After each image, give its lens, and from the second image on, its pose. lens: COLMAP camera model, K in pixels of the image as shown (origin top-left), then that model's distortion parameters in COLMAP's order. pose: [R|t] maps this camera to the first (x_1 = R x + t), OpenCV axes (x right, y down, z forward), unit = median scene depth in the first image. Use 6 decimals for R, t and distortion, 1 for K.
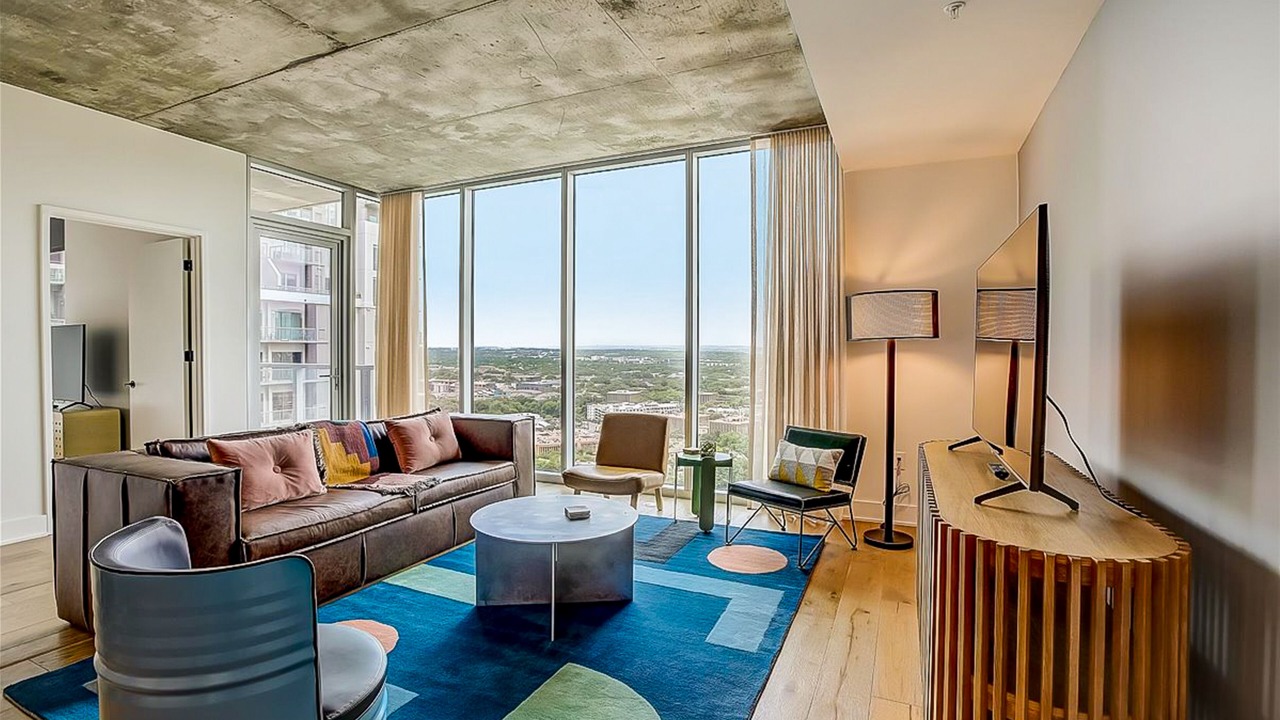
lens RADIAL K [[581.3, 0, 637.0], [0, 581.3, 360.2], [0, 0, 1]] dist [-0.060264, 0.023465]
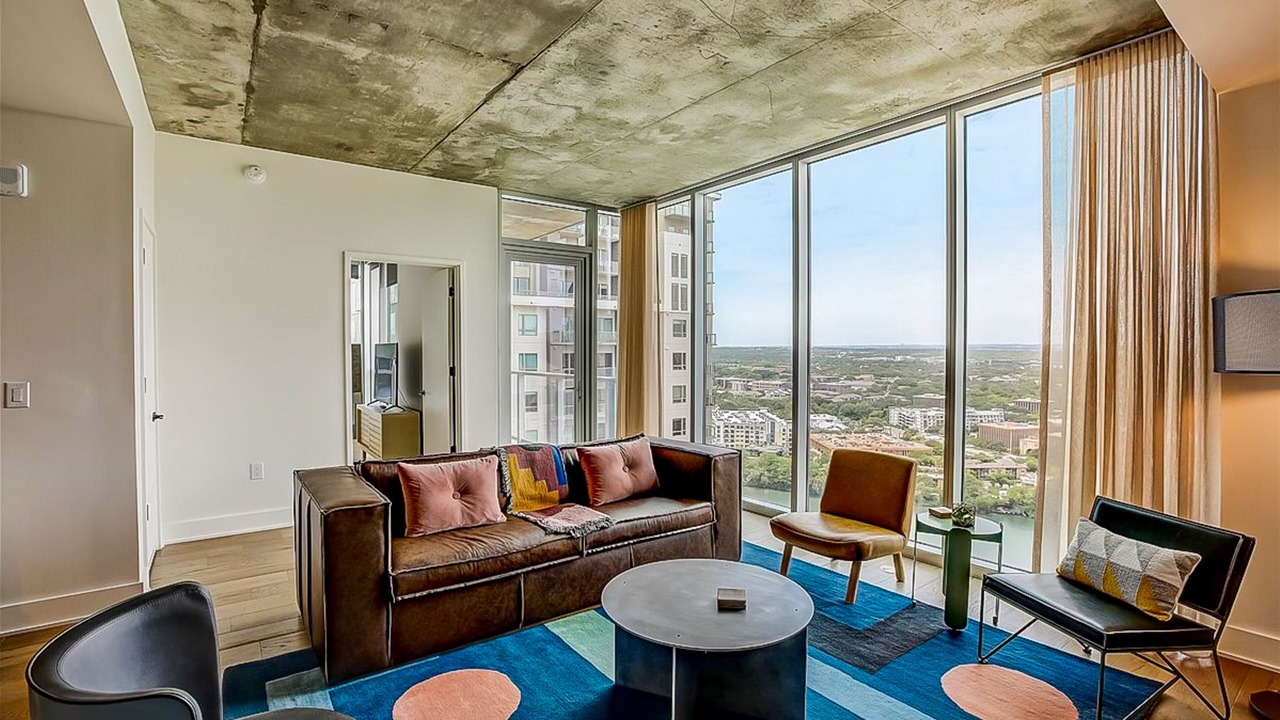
lens RADIAL K [[581.3, 0, 637.0], [0, 581.3, 360.2], [0, 0, 1]] dist [-0.060264, 0.023465]
pose [[0.876635, 0.006881, -0.481108, 0.112329], [-0.006312, 0.999976, 0.002801, -0.042678], [0.481115, 0.000581, 0.876657, 0.189692]]
